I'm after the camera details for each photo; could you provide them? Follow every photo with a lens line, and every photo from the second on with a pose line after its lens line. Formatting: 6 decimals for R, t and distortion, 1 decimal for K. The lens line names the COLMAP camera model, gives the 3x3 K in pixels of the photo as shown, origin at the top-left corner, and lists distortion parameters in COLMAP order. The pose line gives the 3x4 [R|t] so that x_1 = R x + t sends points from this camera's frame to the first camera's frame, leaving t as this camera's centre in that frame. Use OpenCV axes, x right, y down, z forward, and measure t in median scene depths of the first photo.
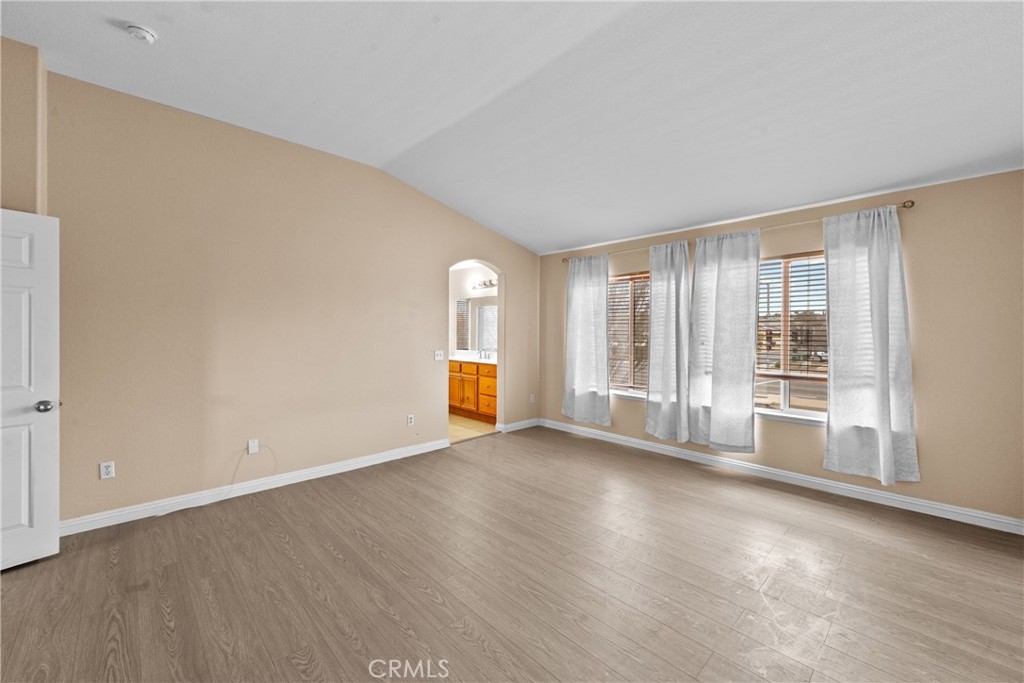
lens RADIAL K [[412.1, 0, 511.9], [0, 412.1, 328.1], [0, 0, 1]] dist [0.002239, 0.000281]
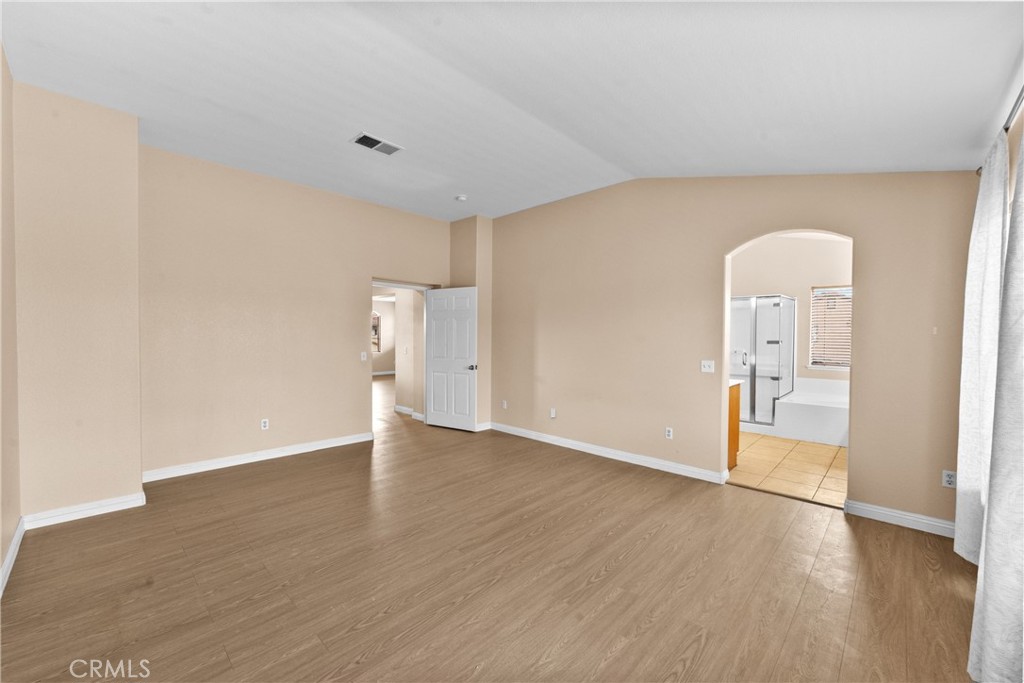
lens RADIAL K [[412.6, 0, 512.0], [0, 412.6, 341.5], [0, 0, 1]] dist [-0.000416, 0.000007]
pose [[0.017274, 0.011832, -0.999781, 0.624165], [0.002583, 0.999926, 0.011878, 0.006233], [0.999847, -0.002787, 0.017242, 0.596874]]
